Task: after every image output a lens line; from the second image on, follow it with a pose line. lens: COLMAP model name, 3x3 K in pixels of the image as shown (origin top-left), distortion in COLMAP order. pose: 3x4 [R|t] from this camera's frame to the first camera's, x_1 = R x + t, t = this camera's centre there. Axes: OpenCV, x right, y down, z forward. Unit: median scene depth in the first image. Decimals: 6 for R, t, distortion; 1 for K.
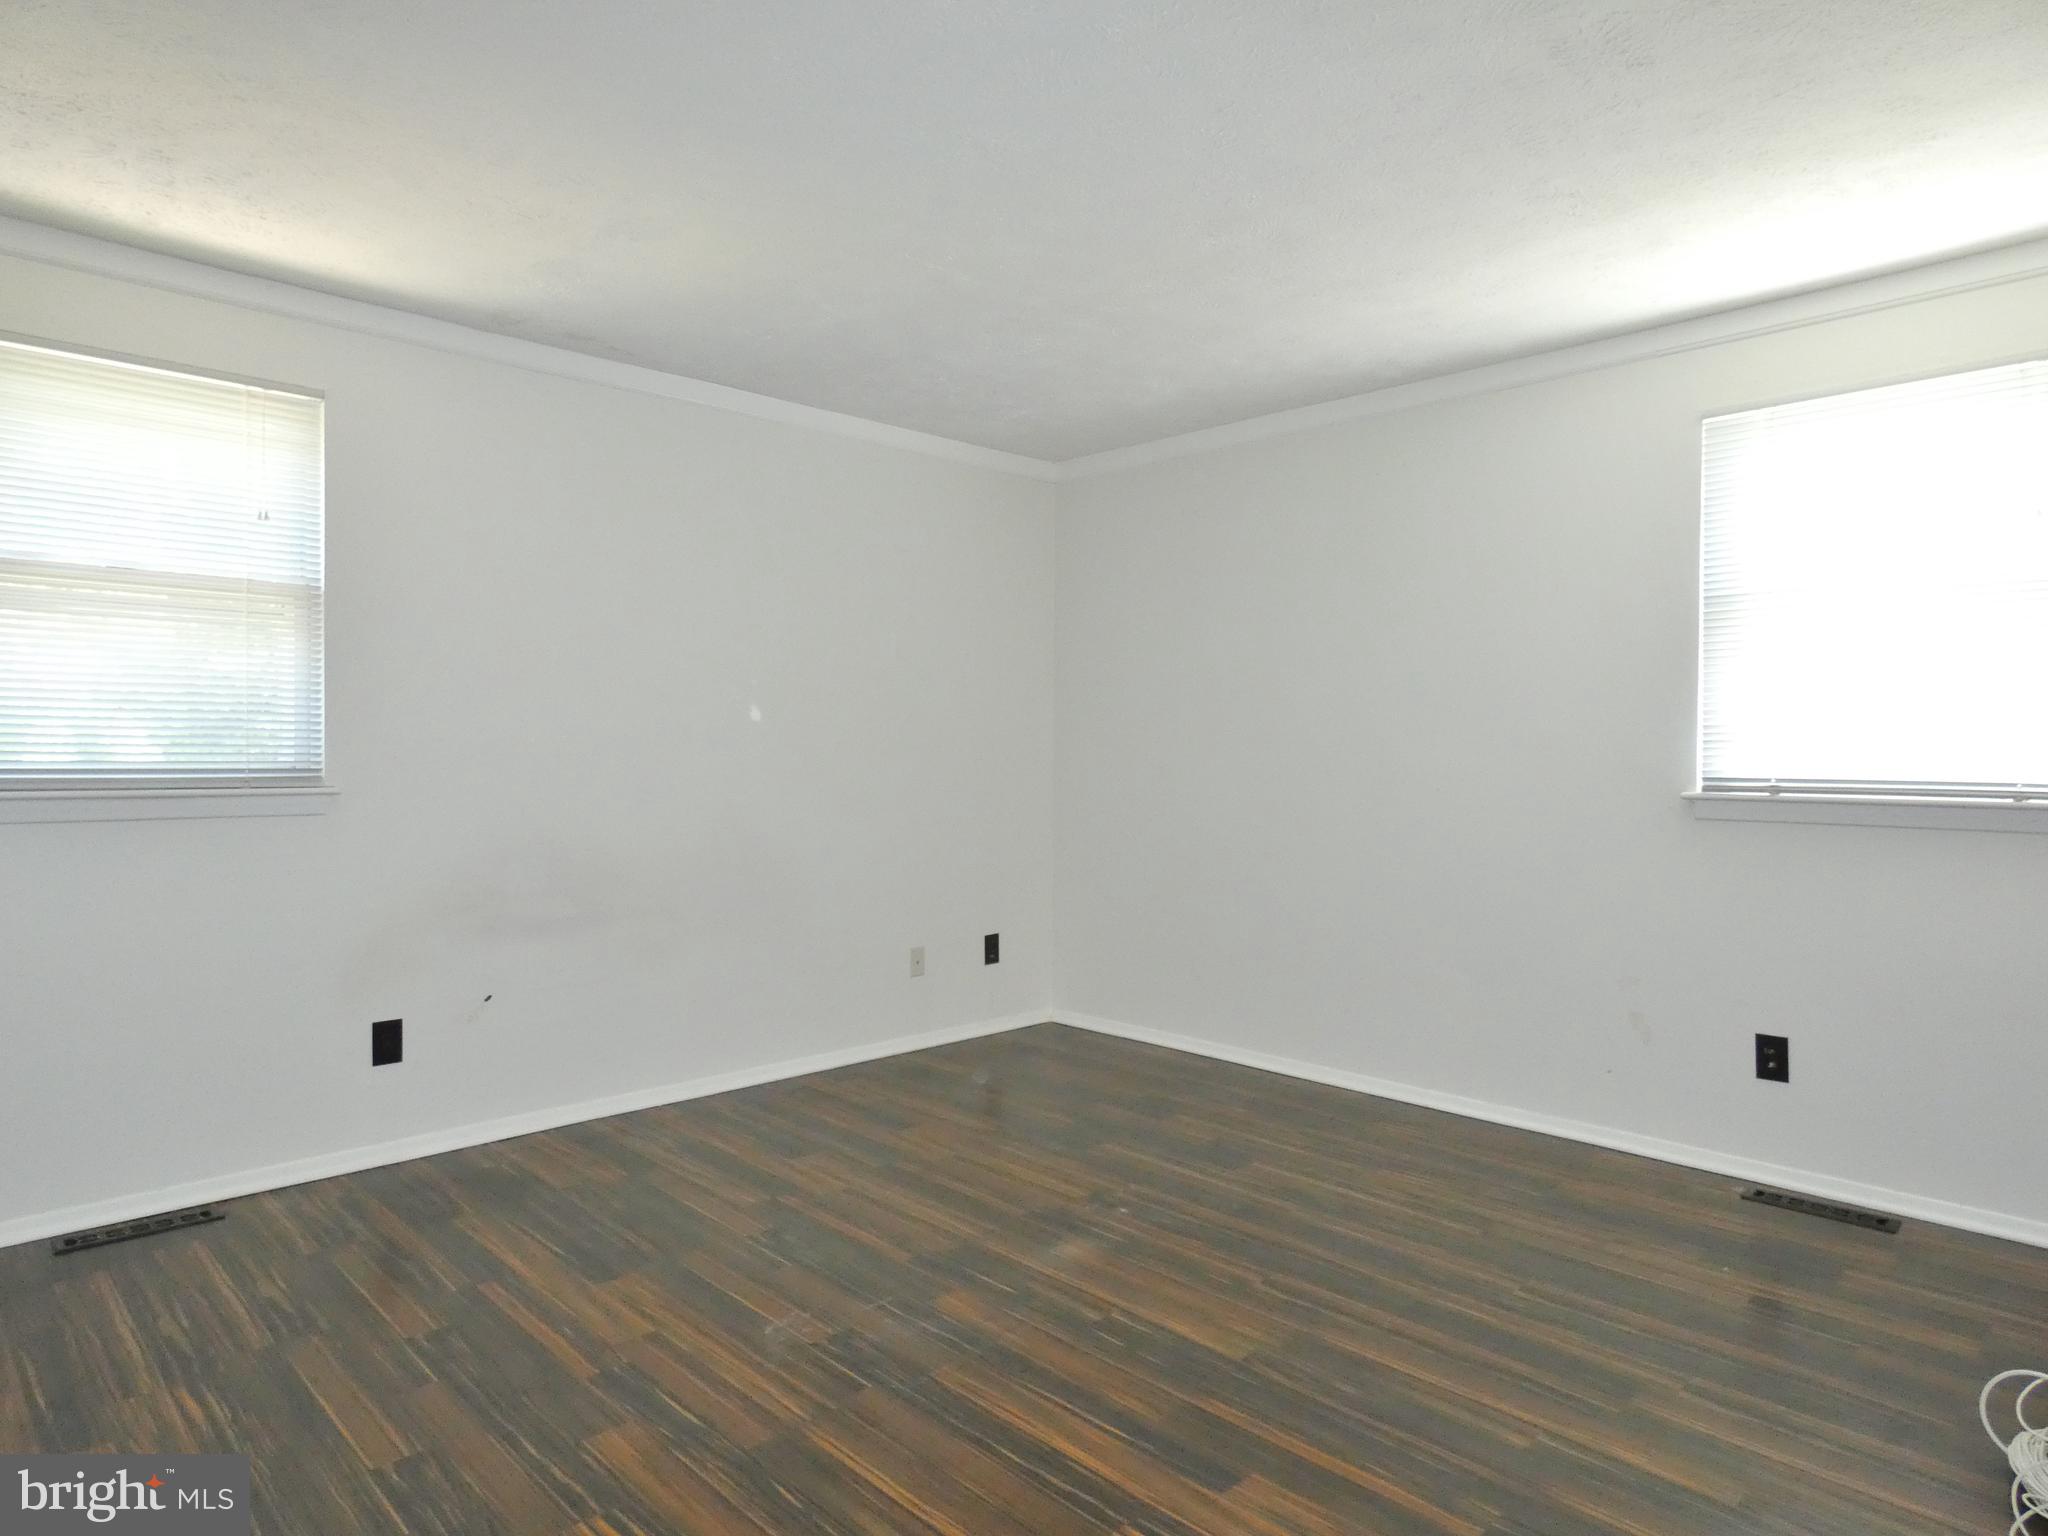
lens RADIAL K [[1216.2, 0, 1008.0], [0, 1216.2, 764.5], [0, 0, 1]] dist [-0.005750, 0.001754]
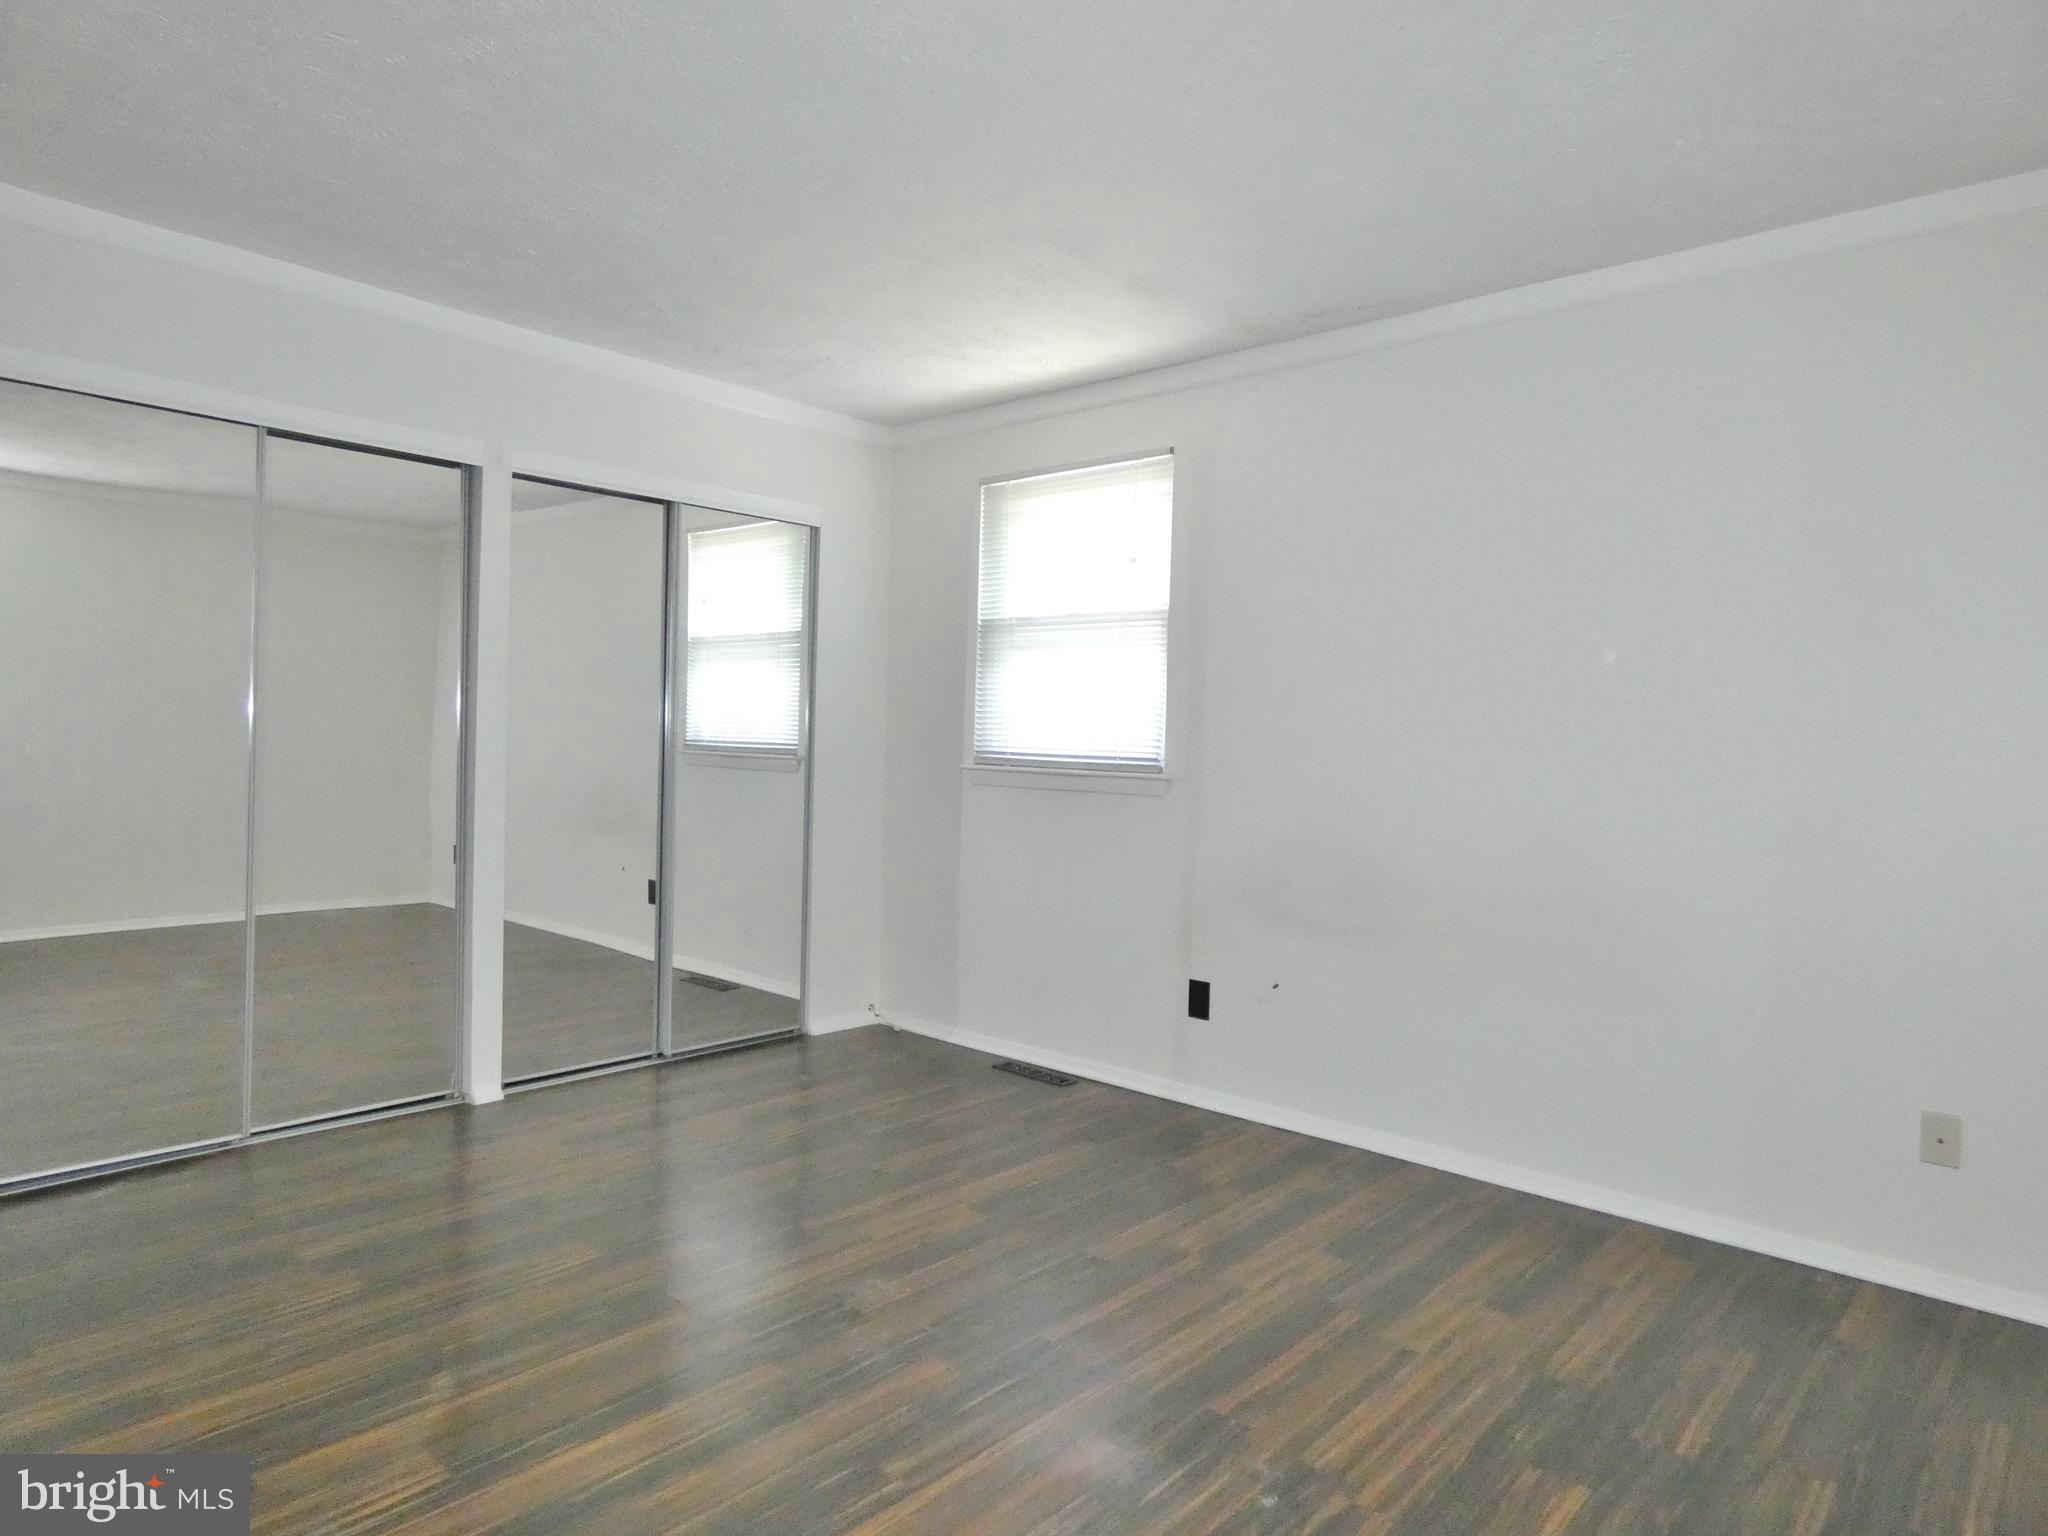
lens RADIAL K [[1216.2, 0, 1021.1], [0, 1216.2, 766.8], [0, 0, 1]] dist [-0.005750, 0.001754]
pose [[0.069486, 0.021583, -0.997349, 0.650537], [-0.031553, 0.999313, 0.019427, -0.008534], [0.997084, 0.030119, 0.070120, 0.782753]]
